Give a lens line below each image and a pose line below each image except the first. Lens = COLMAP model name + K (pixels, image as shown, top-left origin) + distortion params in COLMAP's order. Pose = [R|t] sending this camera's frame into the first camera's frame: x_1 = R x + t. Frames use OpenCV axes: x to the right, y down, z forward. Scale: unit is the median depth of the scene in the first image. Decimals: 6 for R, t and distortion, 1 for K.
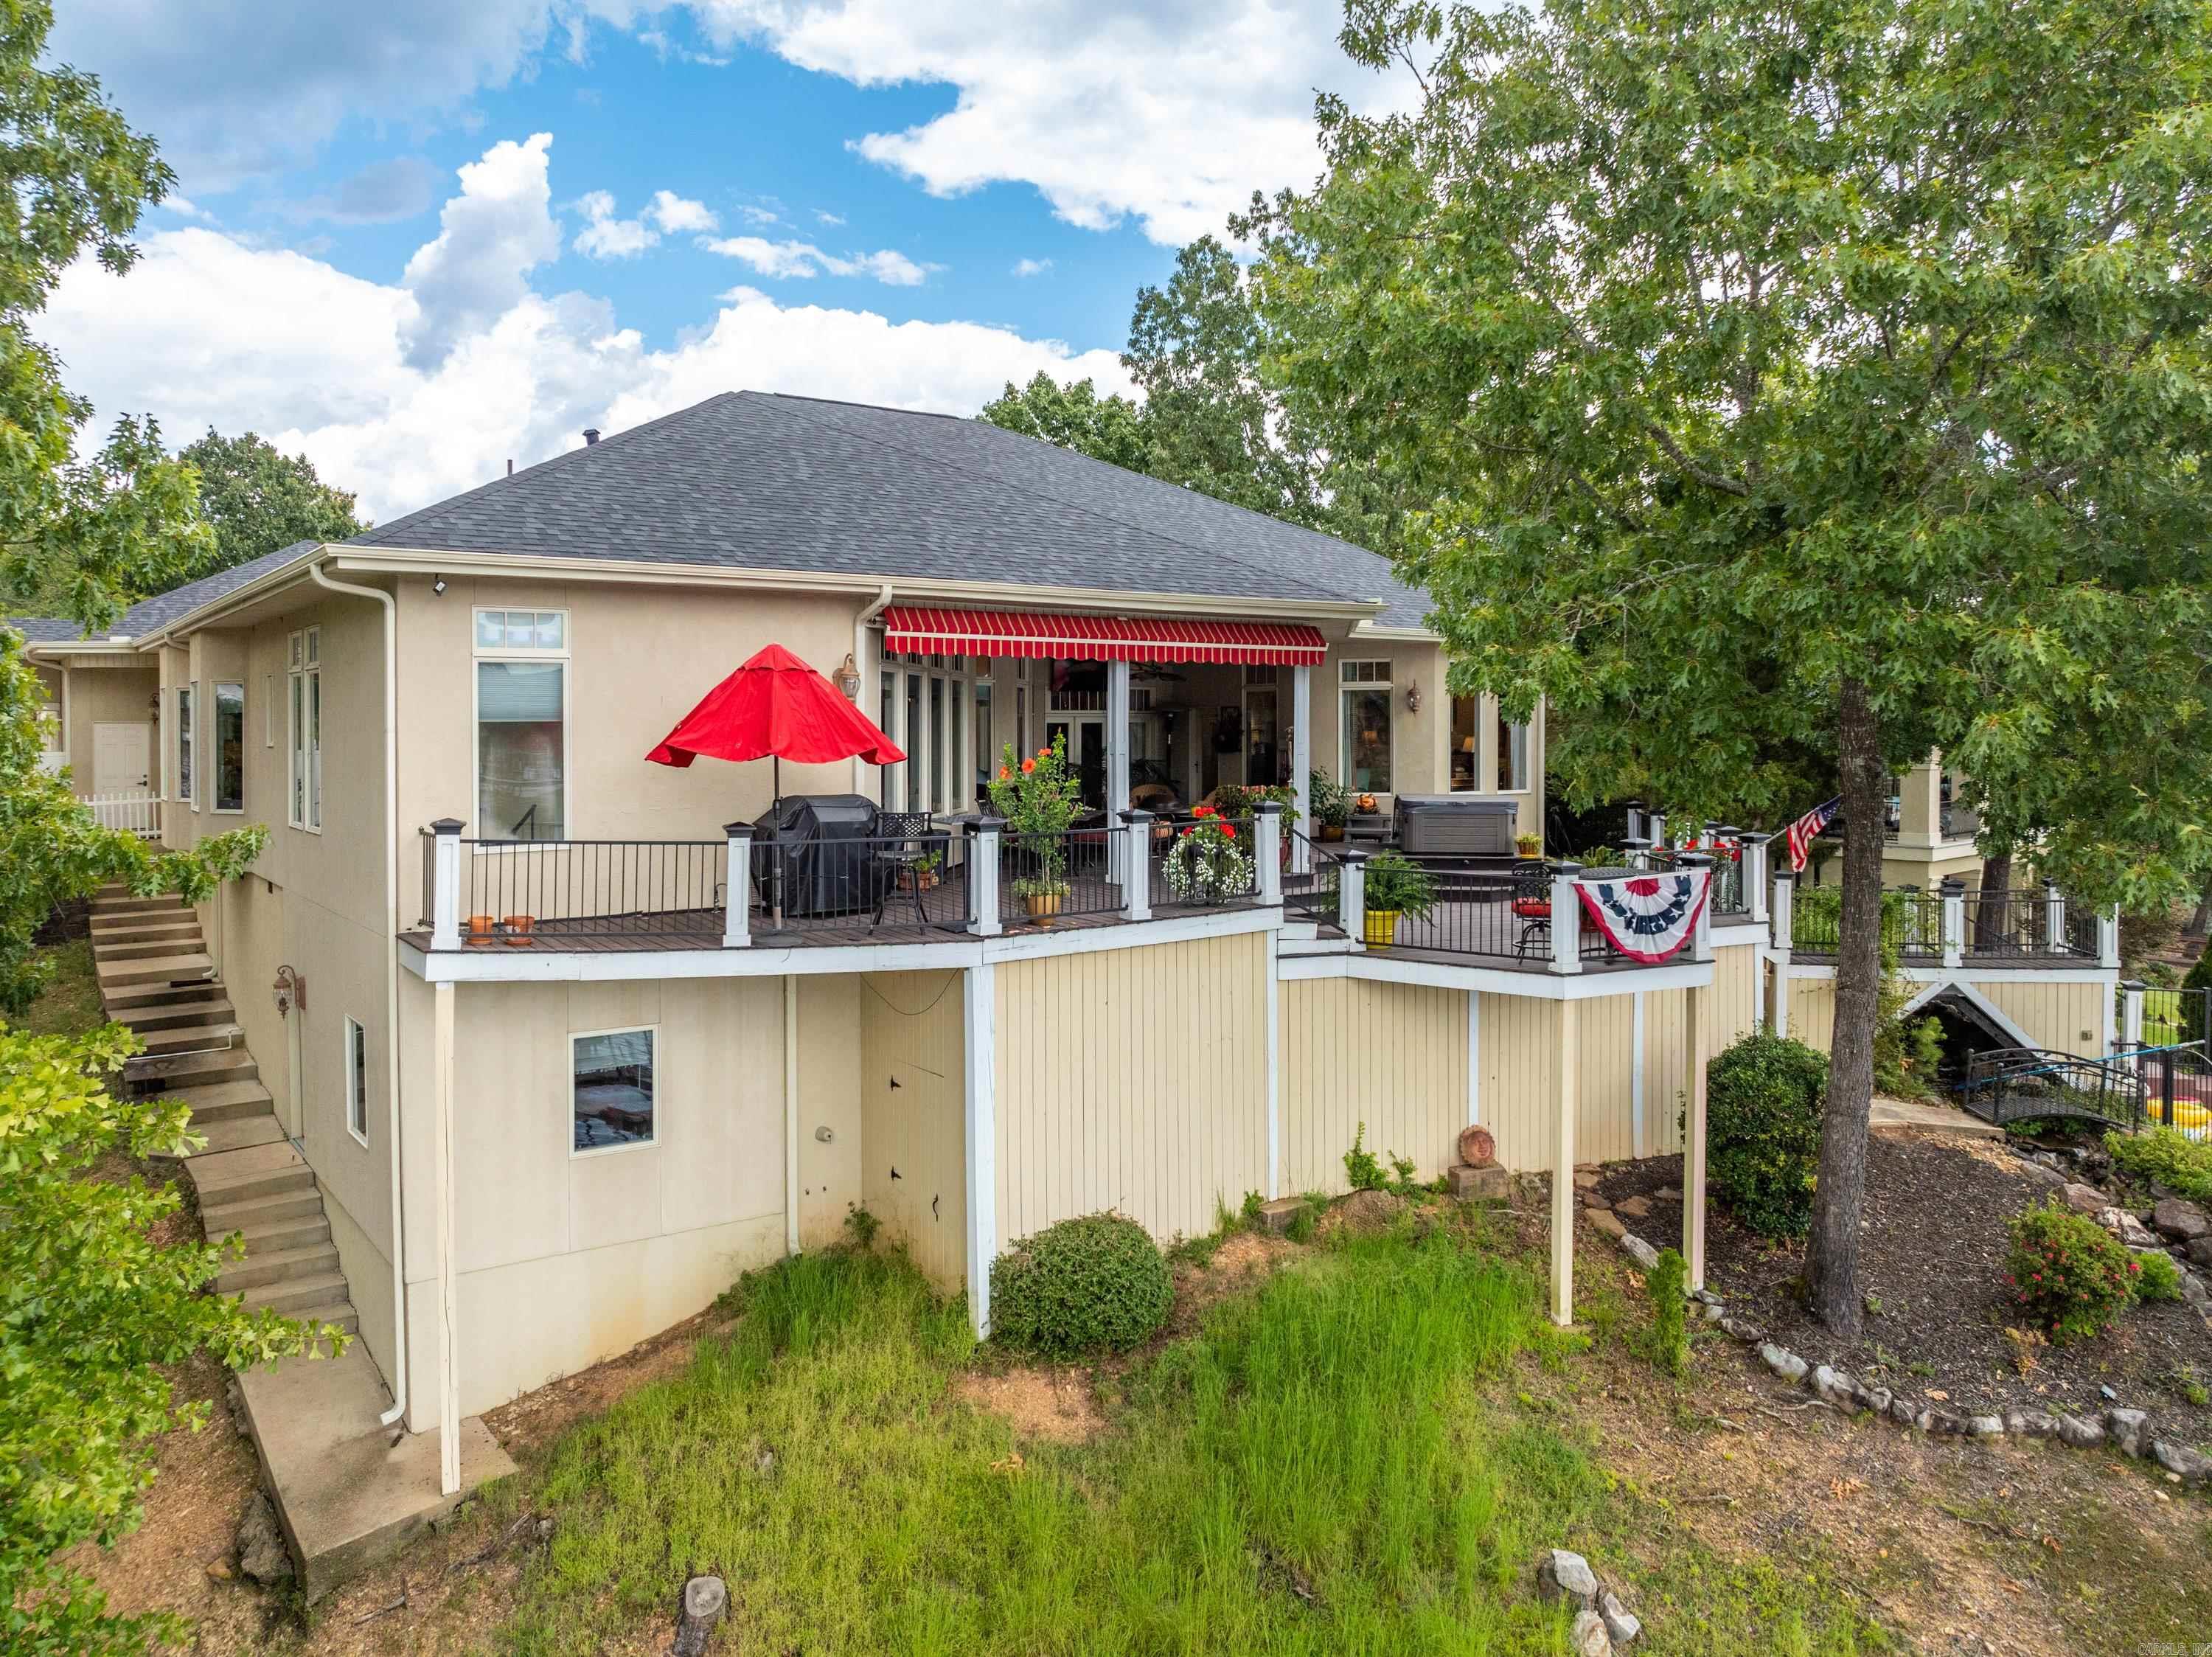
lens RADIAL K [[1620.5, 0, 1096.6], [0, 1620.5, 769.7], [0, 0, 1]] dist [-0.006736, 0.000597]
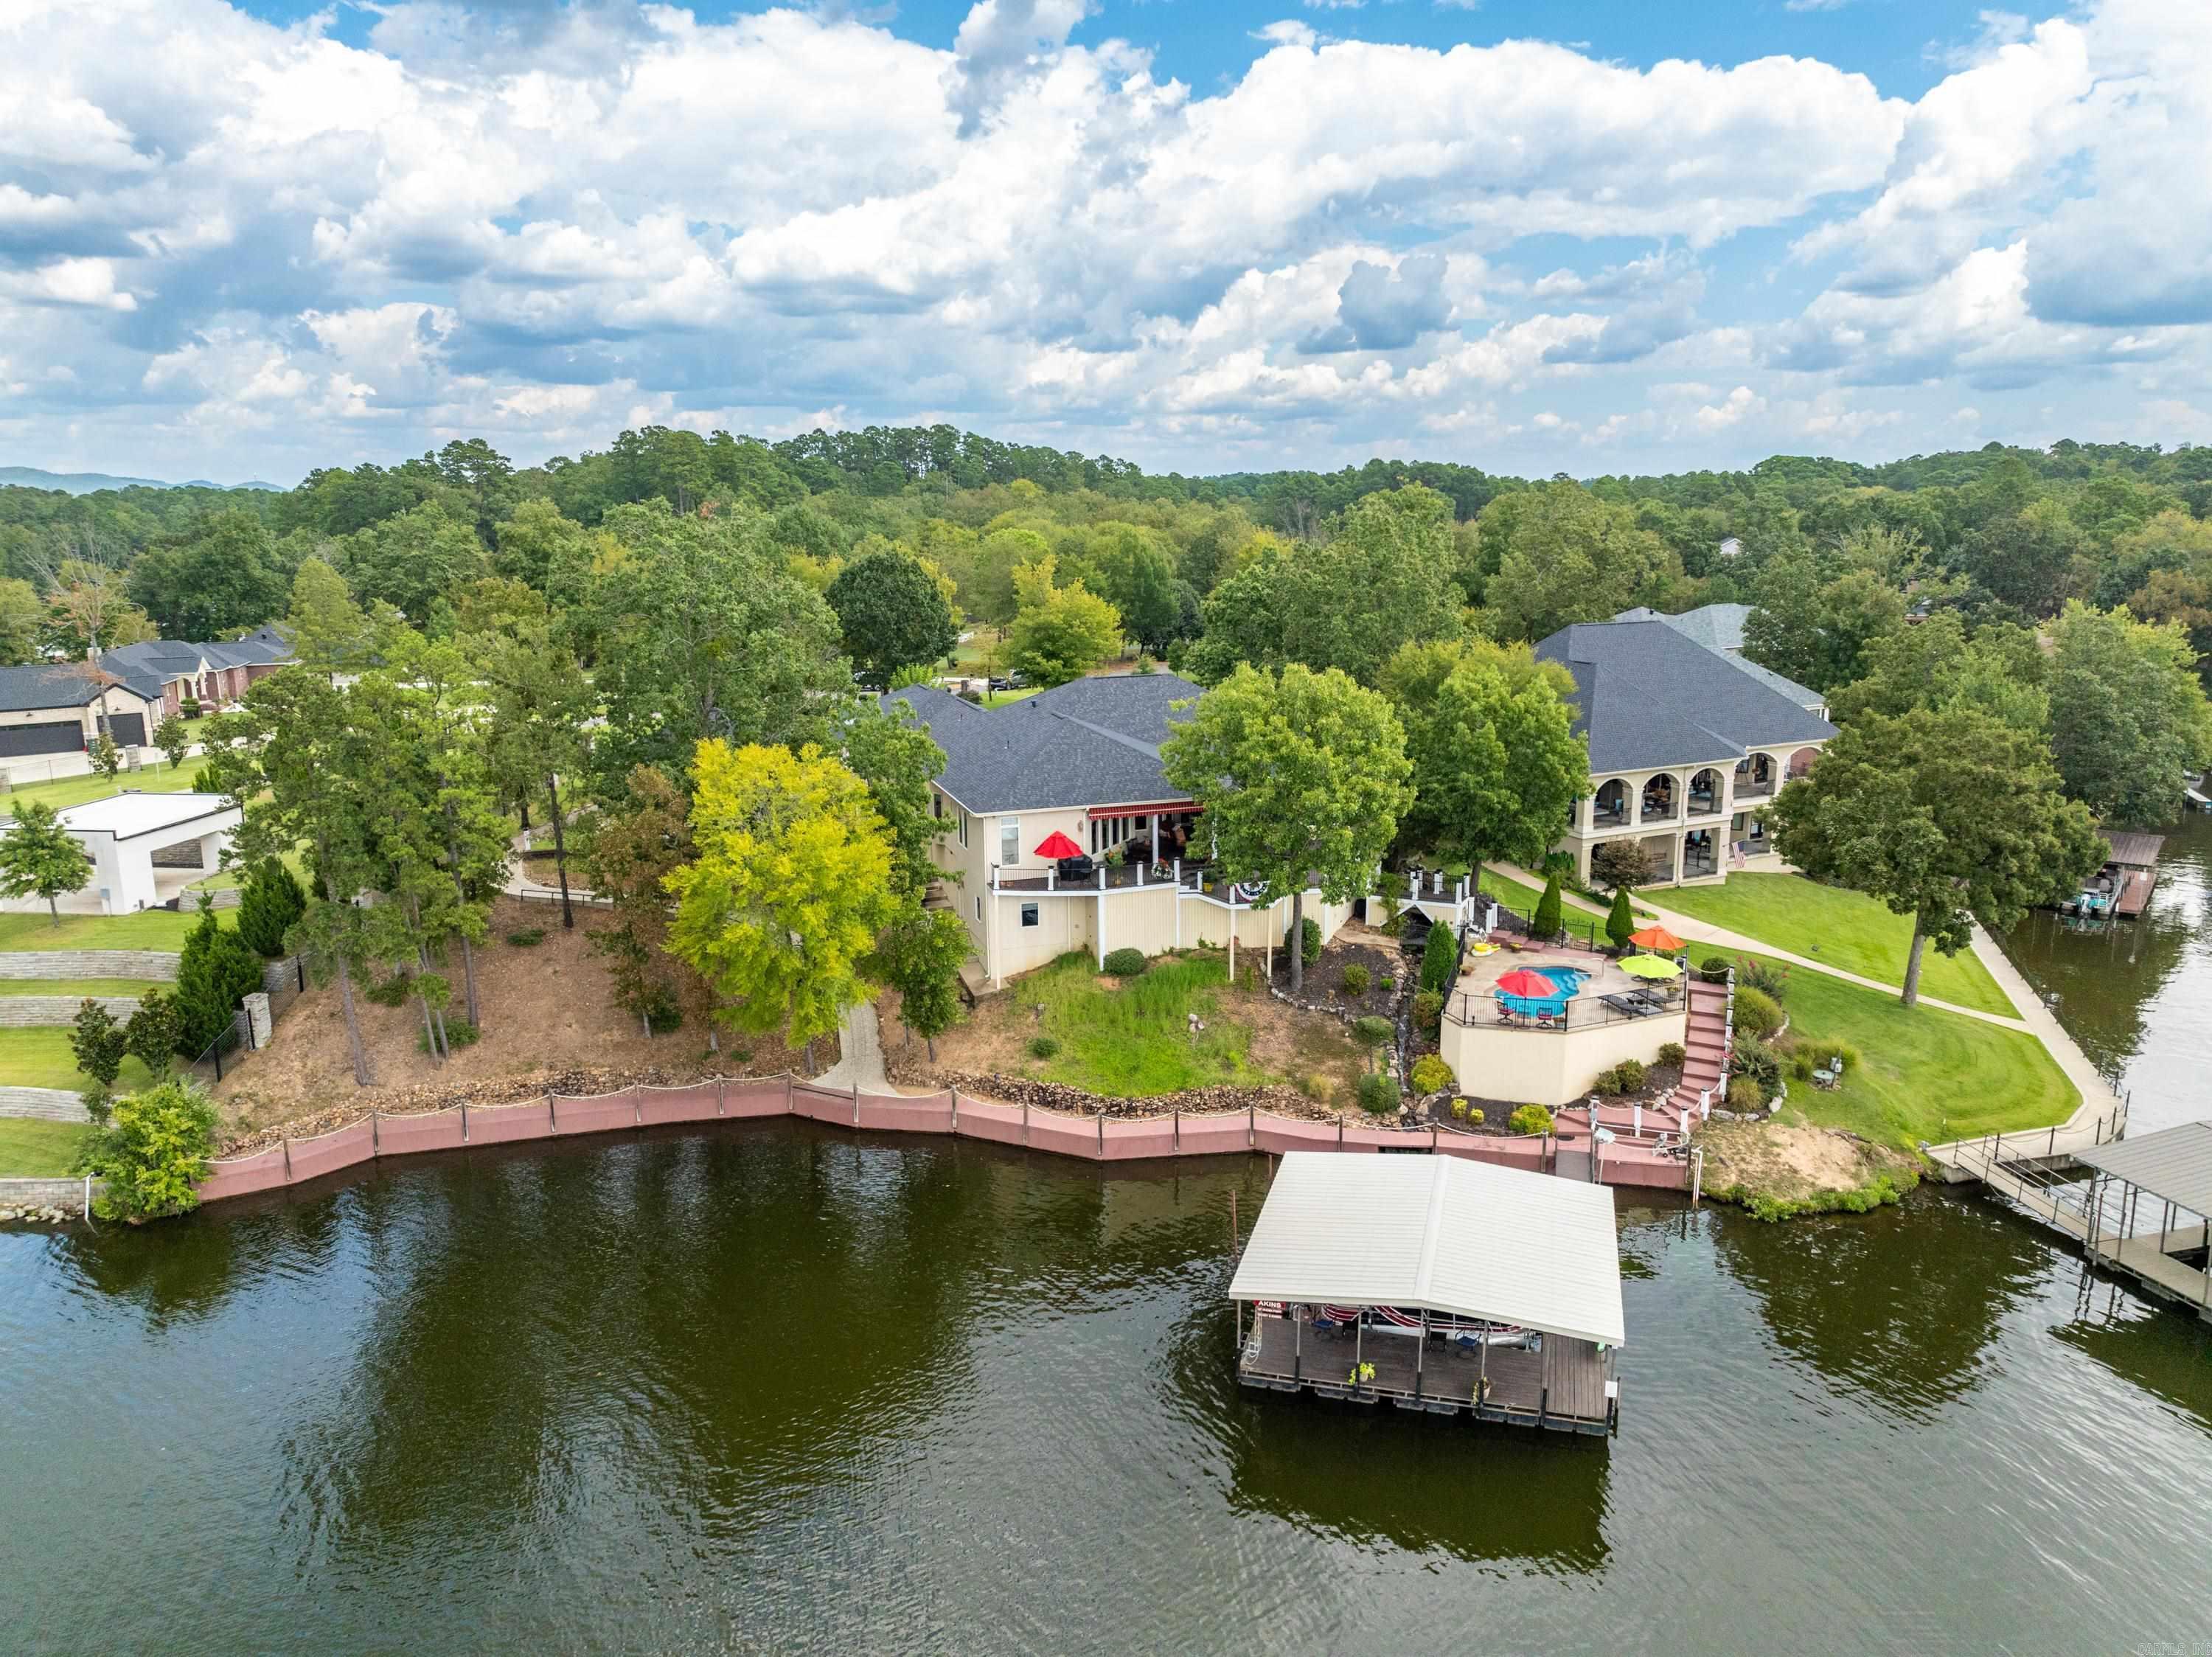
lens RADIAL K [[1808.3, 0, 1106.0], [0, 1808.3, 828.5], [0, 0, 1]] dist [0.000475, 0.000781]
pose [[0.948841, 0.051512, -0.311524, 1.508205], [0.004401, 0.984349, 0.176173, -0.956554], [0.315724, -0.168532, 0.933764, -3.729108]]
